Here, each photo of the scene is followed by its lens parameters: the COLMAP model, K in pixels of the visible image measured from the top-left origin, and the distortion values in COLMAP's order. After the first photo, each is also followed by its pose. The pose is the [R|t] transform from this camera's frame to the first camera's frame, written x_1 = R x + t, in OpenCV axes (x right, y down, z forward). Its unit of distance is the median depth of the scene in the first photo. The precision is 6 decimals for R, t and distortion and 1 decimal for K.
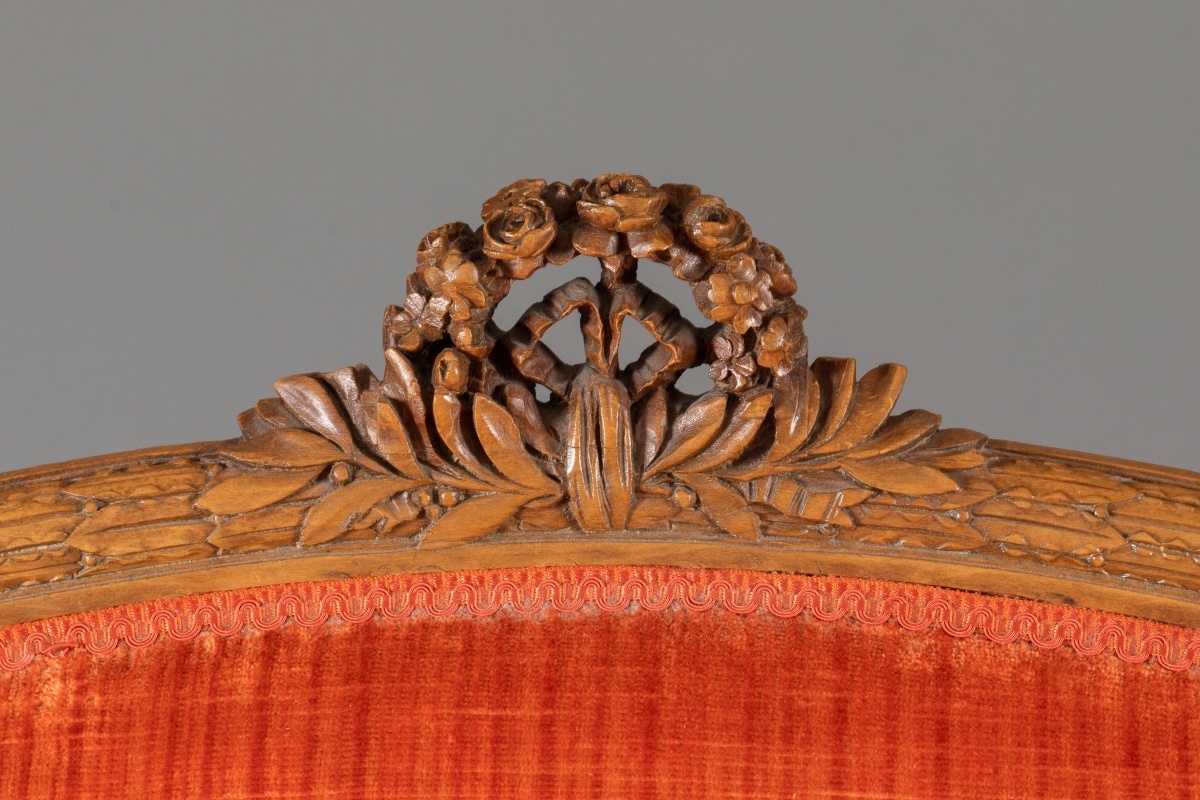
lens RADIAL K [[4674.3, 0, 600.0], [0, 4674.3, 400.0], [0, 0, 1]] dist [-0.085953, 1.237061]
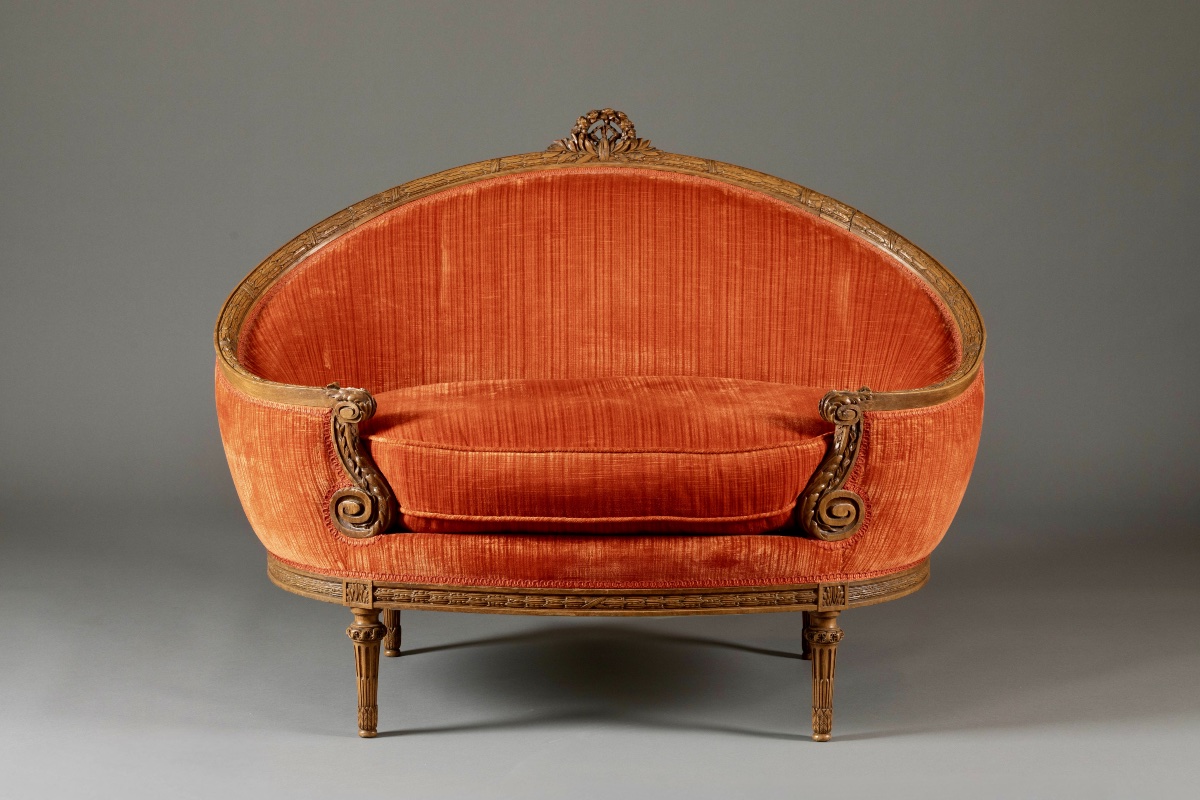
lens RADIAL K [[3220.7, 0, 600.0], [0, 3220.7, 400.0], [0, 0, 1]] dist [-0.068199, -0.323014]
pose [[0.999668, 0.018713, 0.017726, -0.078589], [-0.013942, 0.970975, -0.238773, 1.423332], [-0.021680, 0.238446, 0.970914, -3.279344]]
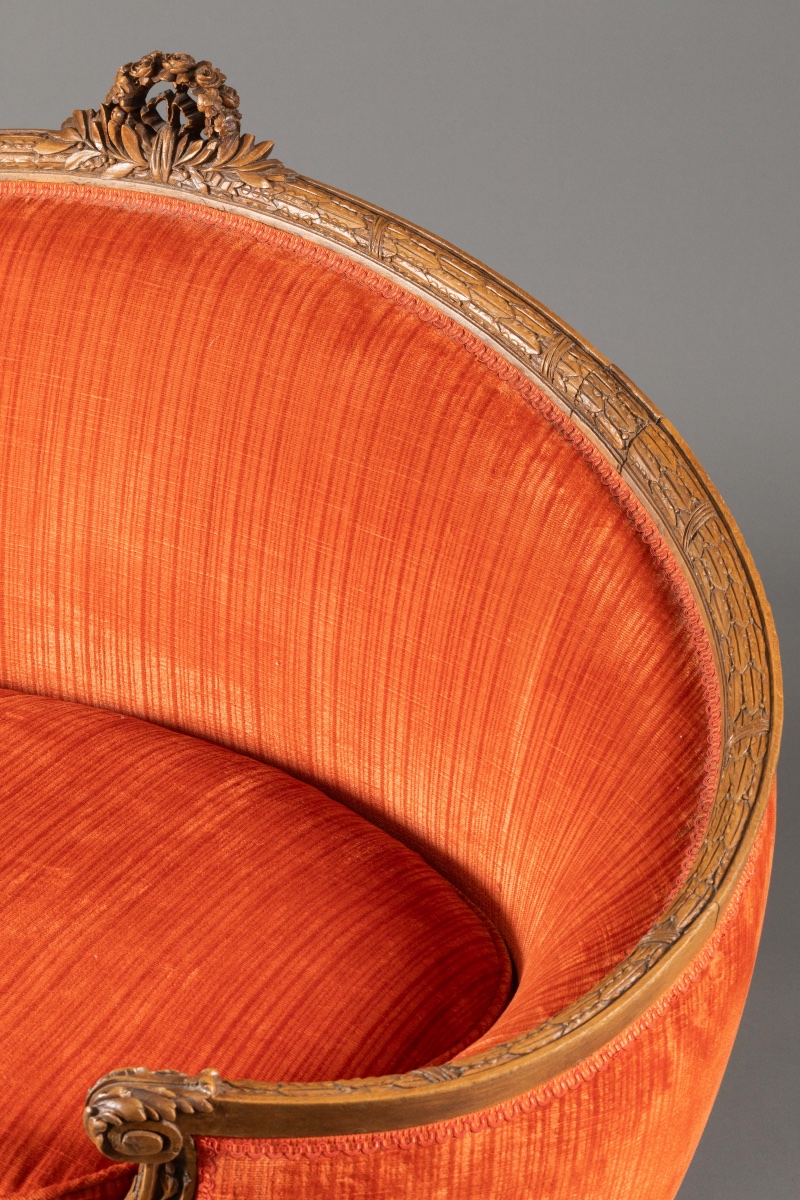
lens RADIAL K [[4674.3, 0, 400.0], [0, 4674.3, 600.0], [0, 0, 1]] dist [-0.085953, 1.237061]
pose [[0.890756, 0.201421, -0.407411, 1.286013], [-0.181202, 0.979494, 0.088077, 0.001078], [0.416797, -0.004632, 0.908988, -1.419383]]
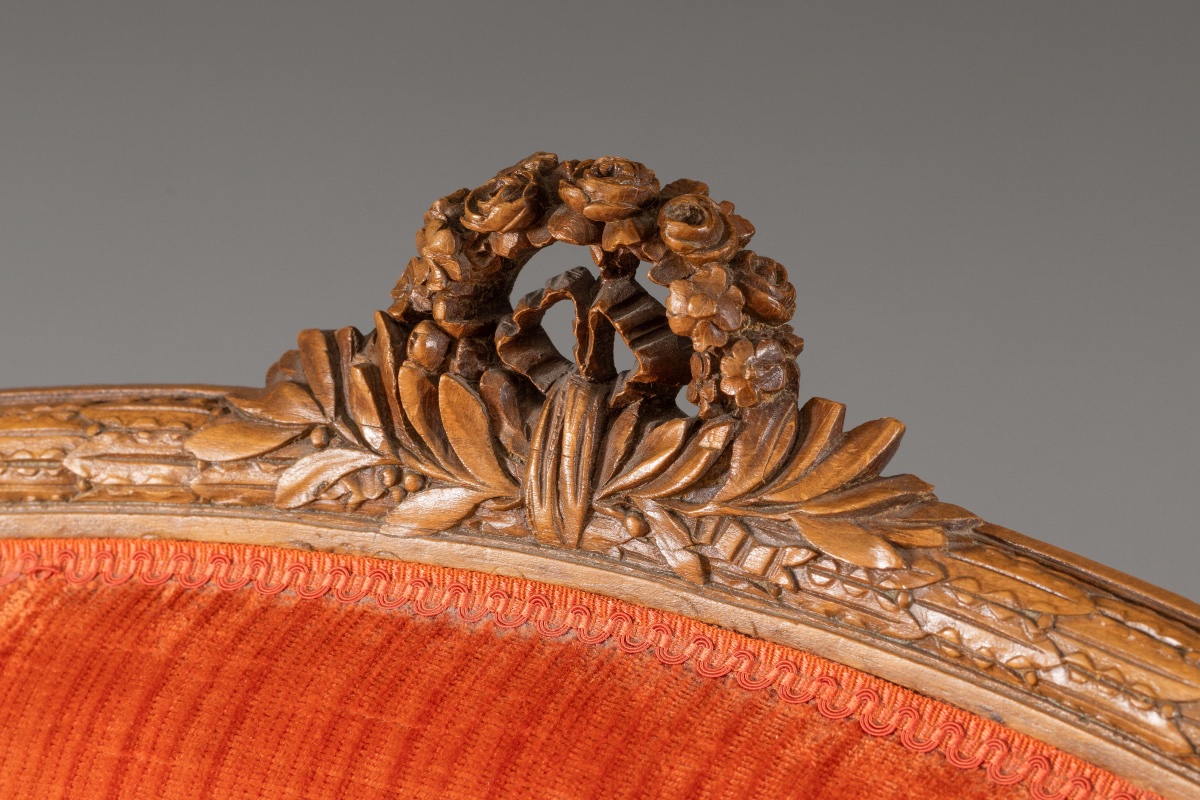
lens RADIAL K [[4674.3, 0, 600.0], [0, 4674.3, 400.0], [0, 0, 1]] dist [-0.085953, 1.237061]
pose [[0.877740, 0.157074, -0.452660, 0.414775], [-0.164615, 0.986090, 0.022975, -0.022344], [0.449972, 0.054348, 0.891387, 0.195611]]
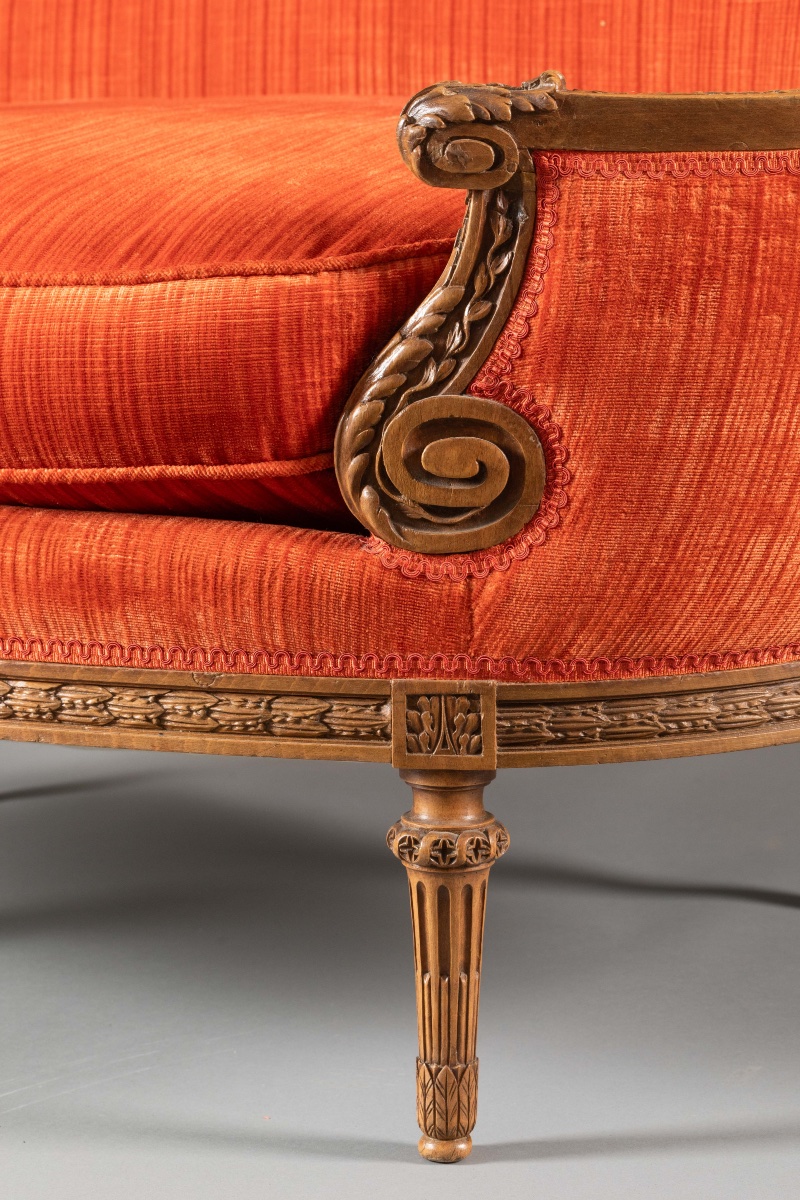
lens RADIAL K [[3602.7, 0, 400.0], [0, 3602.7, 600.0], [0, 0, 1]] dist [-0.064582, 1.058328]
pose [[0.867796, 0.087498, -0.489156, 0.985219], [-0.188632, 0.968699, -0.161370, 0.886504], [0.459726, 0.232307, 0.857138, -0.591221]]
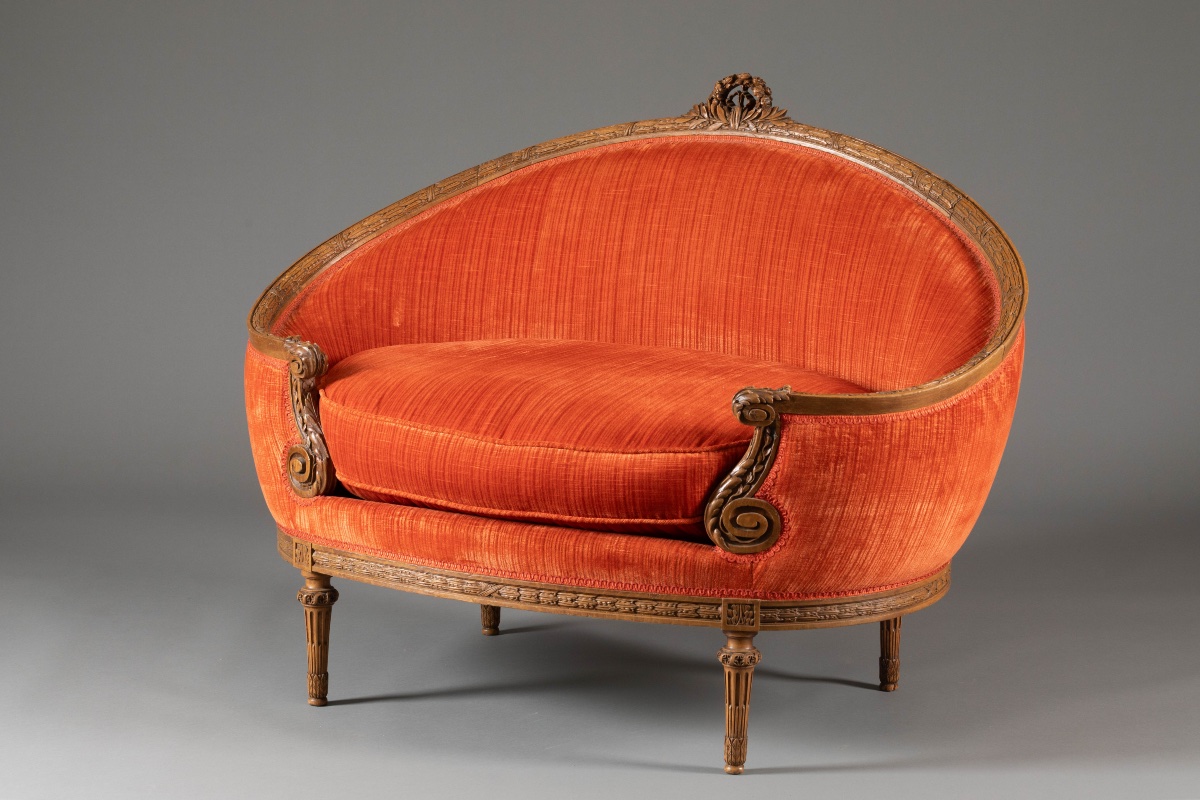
lens RADIAL K [[3220.7, 0, 600.0], [0, 3220.7, 400.0], [0, 0, 1]] dist [-0.068199, -0.323014]
pose [[0.885792, 0.103789, -0.452328, 1.766960], [-0.205435, 0.961667, -0.181642, 1.155614], [0.416136, 0.253821, 0.873158, -2.617069]]
